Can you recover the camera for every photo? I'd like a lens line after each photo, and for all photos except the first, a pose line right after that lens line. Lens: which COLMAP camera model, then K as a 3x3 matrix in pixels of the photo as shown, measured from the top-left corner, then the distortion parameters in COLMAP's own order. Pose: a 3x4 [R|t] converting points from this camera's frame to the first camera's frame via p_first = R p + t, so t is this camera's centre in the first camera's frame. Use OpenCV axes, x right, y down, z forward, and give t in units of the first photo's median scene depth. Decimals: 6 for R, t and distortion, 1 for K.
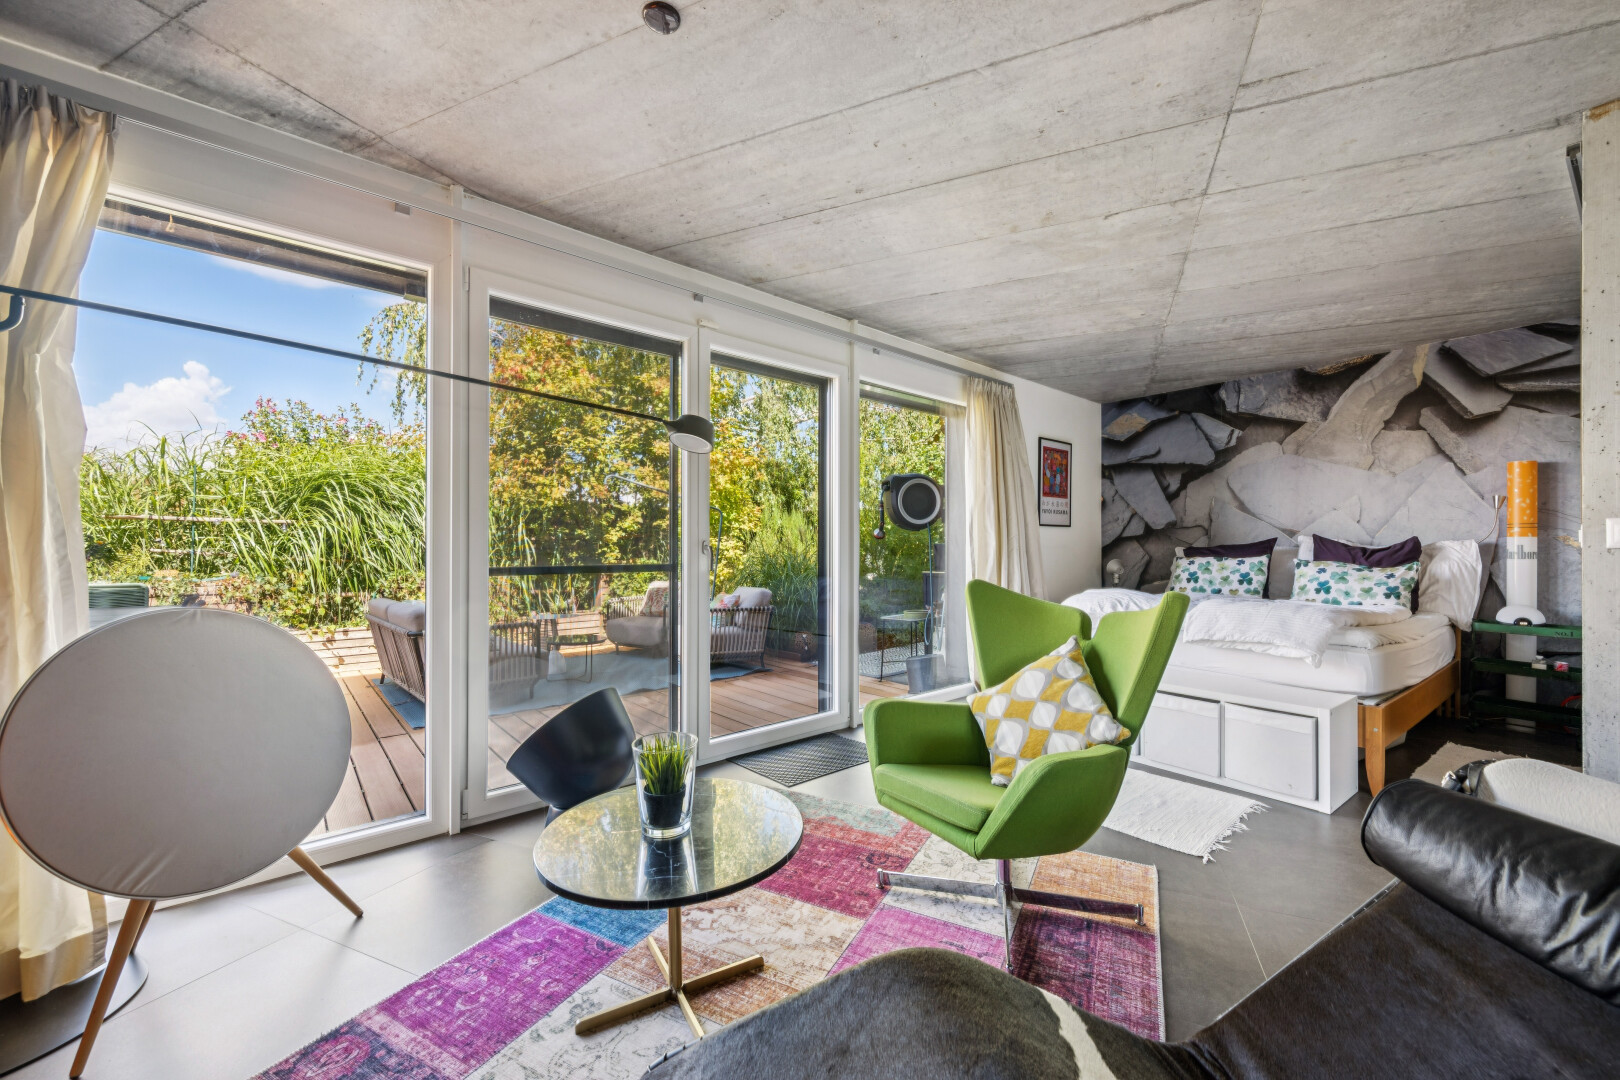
lens RADIAL K [[626.7, 0, 810.2], [0, 626.7, 544.6], [0, 0, 1]] dist [0.000232, 0.000014]
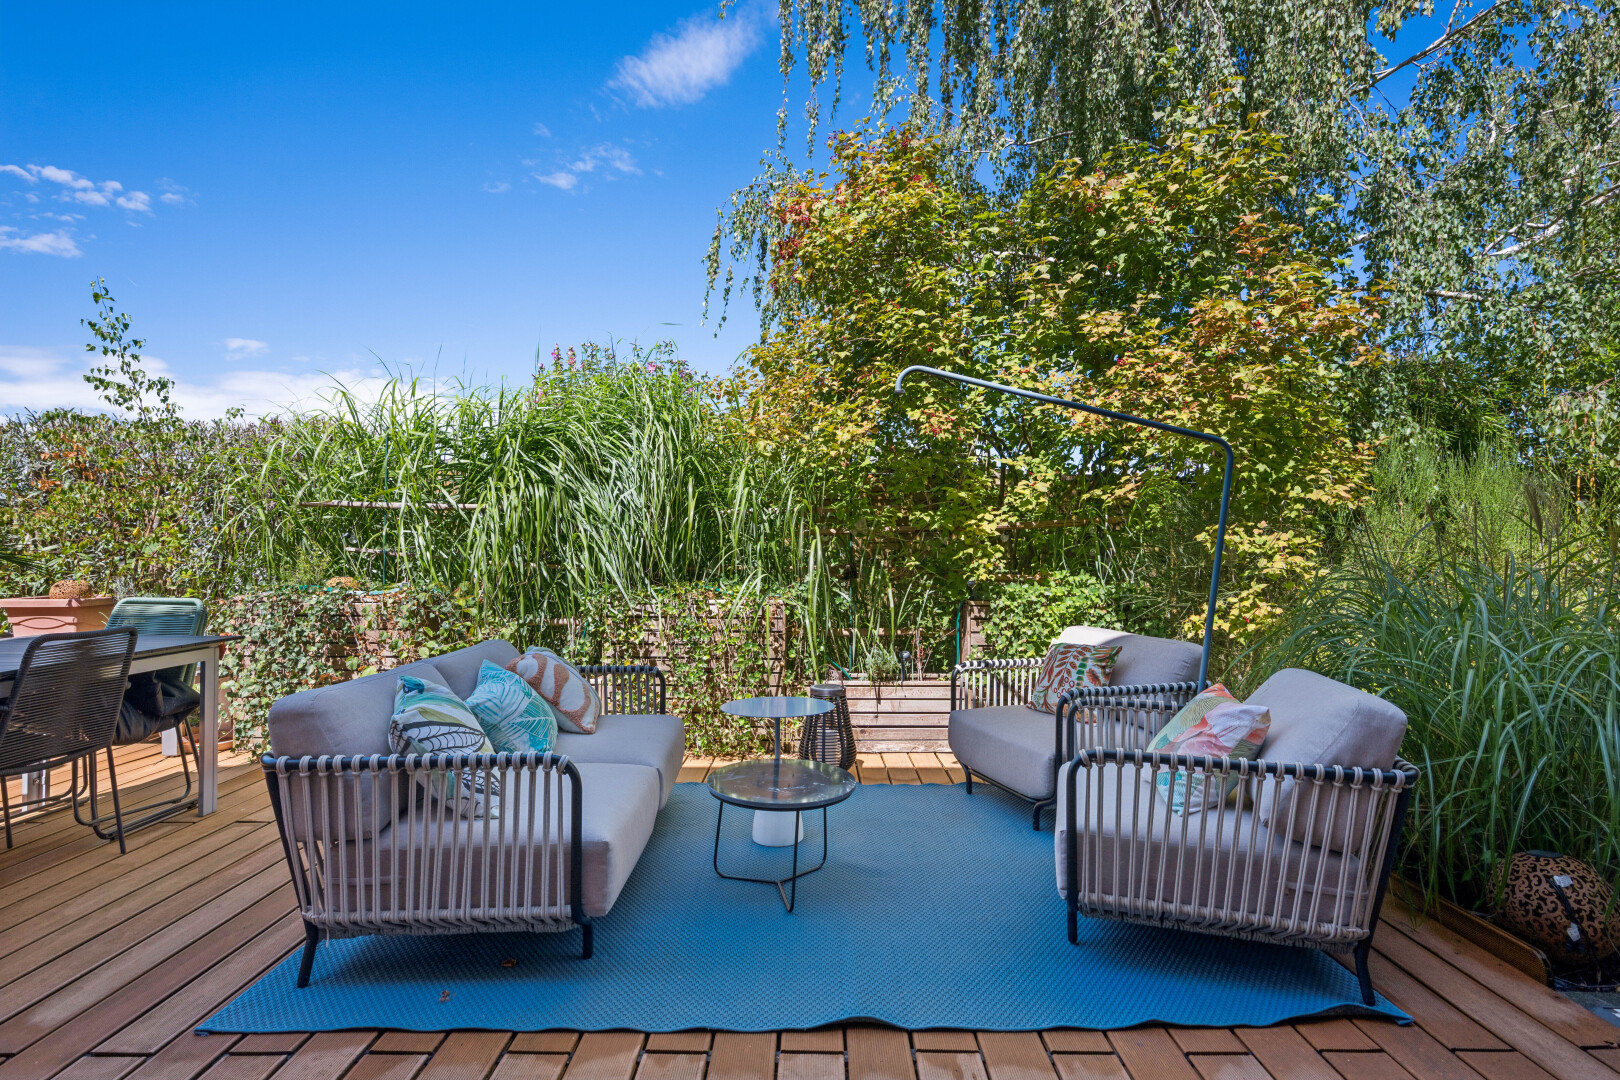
lens RADIAL K [[797.0, 0, 808.4], [0, 797.0, 531.3], [0, 0, 1]] dist [-0.002006, -0.000522]
pose [[0.754919, -0.006258, -0.655788, -0.023533], [-0.000697, 0.999946, -0.010345, -0.001724], [0.655818, 0.008267, 0.754874, 0.456938]]
